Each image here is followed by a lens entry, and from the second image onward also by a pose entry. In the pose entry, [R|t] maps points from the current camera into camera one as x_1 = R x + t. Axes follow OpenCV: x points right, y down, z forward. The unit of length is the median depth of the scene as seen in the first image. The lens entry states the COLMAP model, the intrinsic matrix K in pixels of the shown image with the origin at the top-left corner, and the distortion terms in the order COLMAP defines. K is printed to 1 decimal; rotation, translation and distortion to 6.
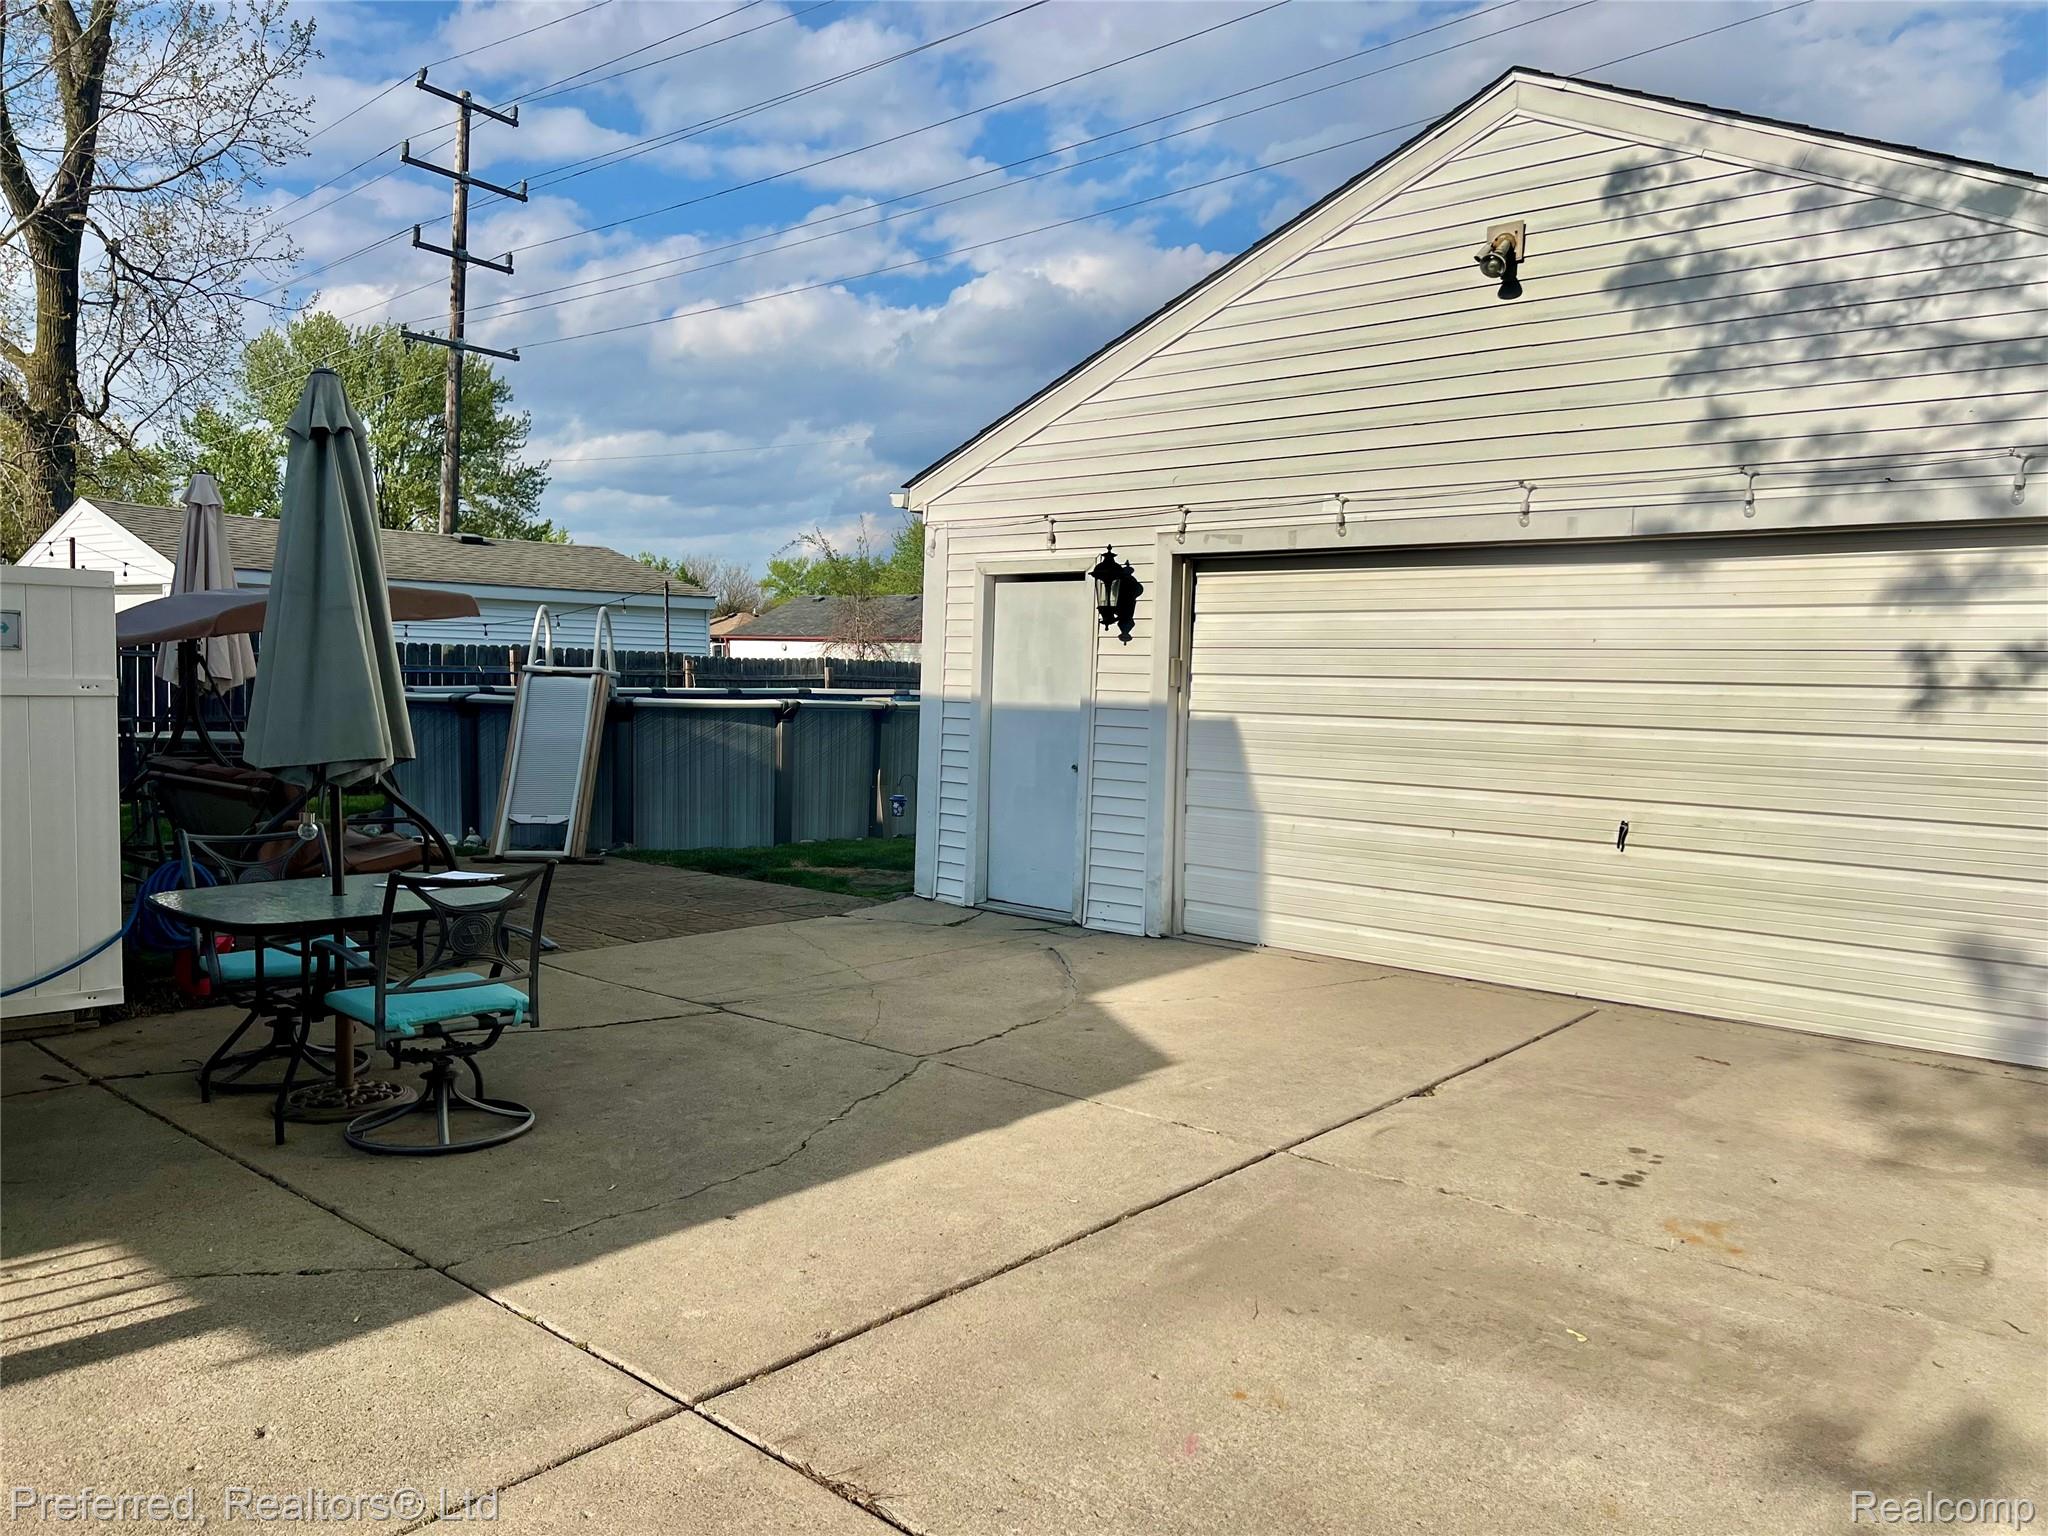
lens RADIAL K [[1529.8, 0, 1020.2], [0, 1529.8, 770.2], [0, 0, 1]] dist [0.068437, -0.071279]
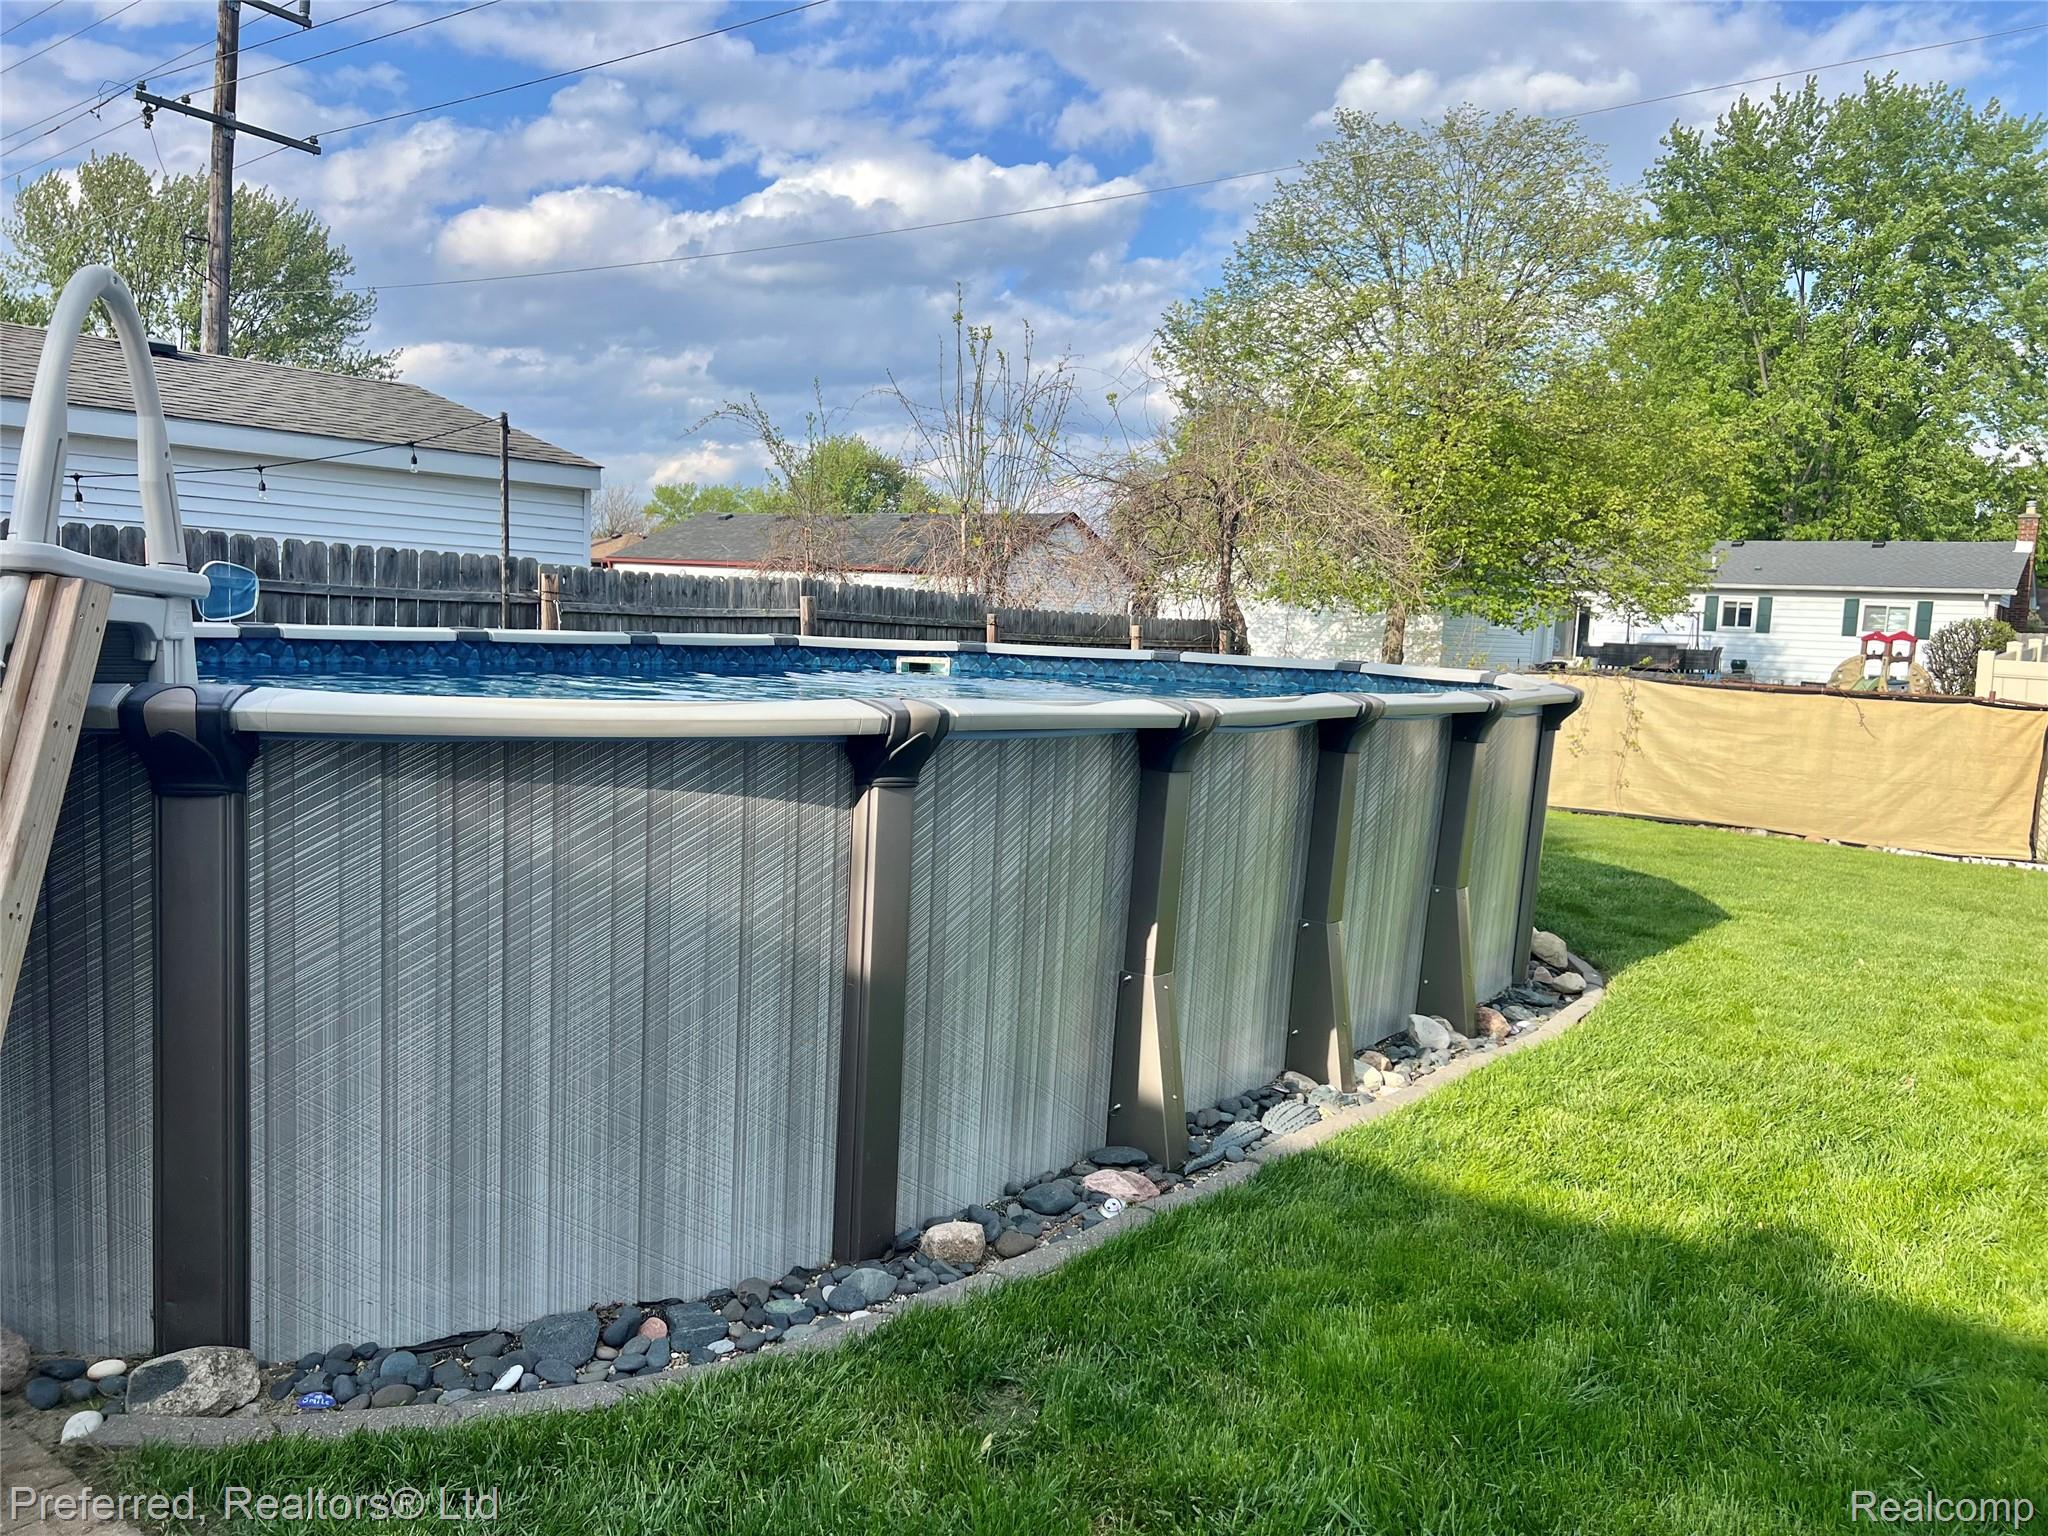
lens RADIAL K [[1529.8, 0, 1017.1], [0, 1529.8, 776.3], [0, 0, 1]] dist [0.068437, -0.071279]
pose [[0.997183, 0.017807, 0.072860, -0.222278], [-0.020826, 0.998947, 0.040883, -0.065722], [-0.072055, -0.042285, 0.996504, 1.093780]]
